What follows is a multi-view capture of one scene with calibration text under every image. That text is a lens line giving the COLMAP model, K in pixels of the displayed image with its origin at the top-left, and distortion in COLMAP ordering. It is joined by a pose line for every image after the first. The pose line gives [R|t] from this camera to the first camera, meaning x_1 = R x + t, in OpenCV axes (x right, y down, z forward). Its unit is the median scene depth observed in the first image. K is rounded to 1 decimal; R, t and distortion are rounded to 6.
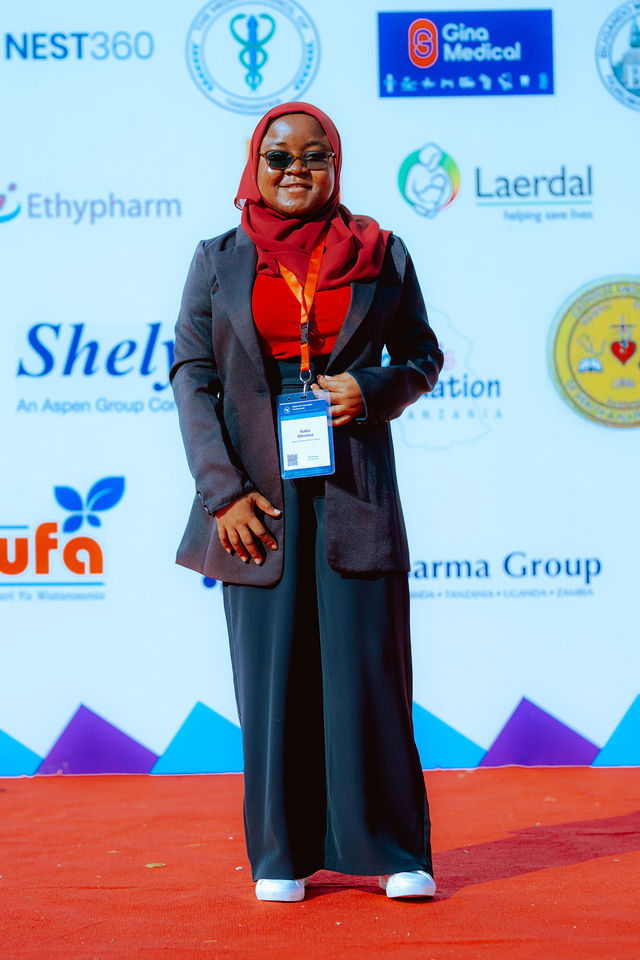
lens RADIAL K [[2313.4, 0, 320.0], [0, 2313.4, 480.0], [0, 0, 1]] dist [-0.004735, -0.333617]
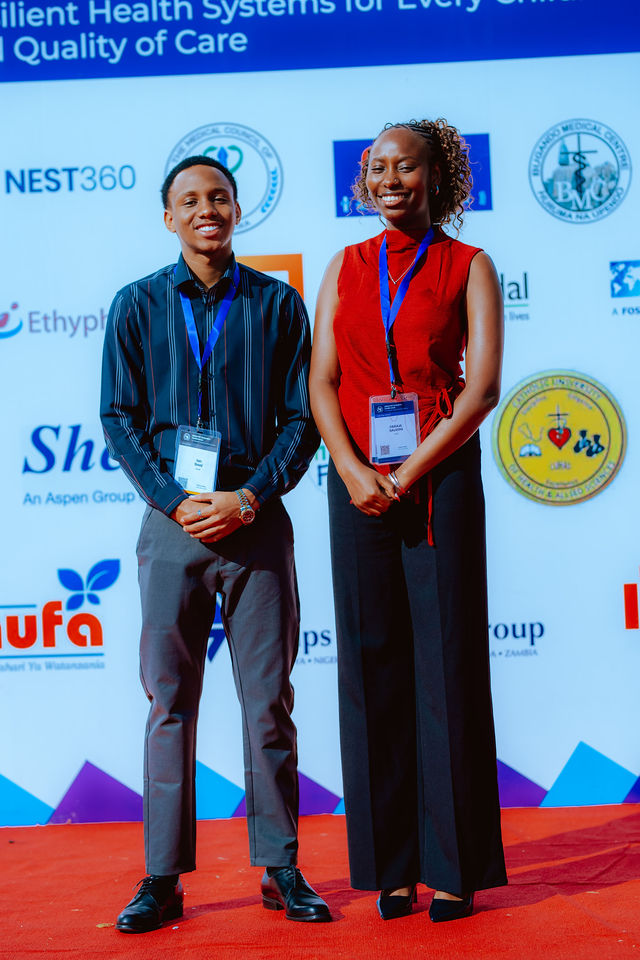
lens RADIAL K [[2313.4, 0, 320.0], [0, 2313.4, 480.0], [0, 0, 1]] dist [-0.004735, -0.333617]
pose [[0.998516, -0.023926, -0.048925, 0.069638], [0.024305, 0.999679, 0.007166, -0.045852], [0.048738, -0.008345, 0.998777, -0.125364]]
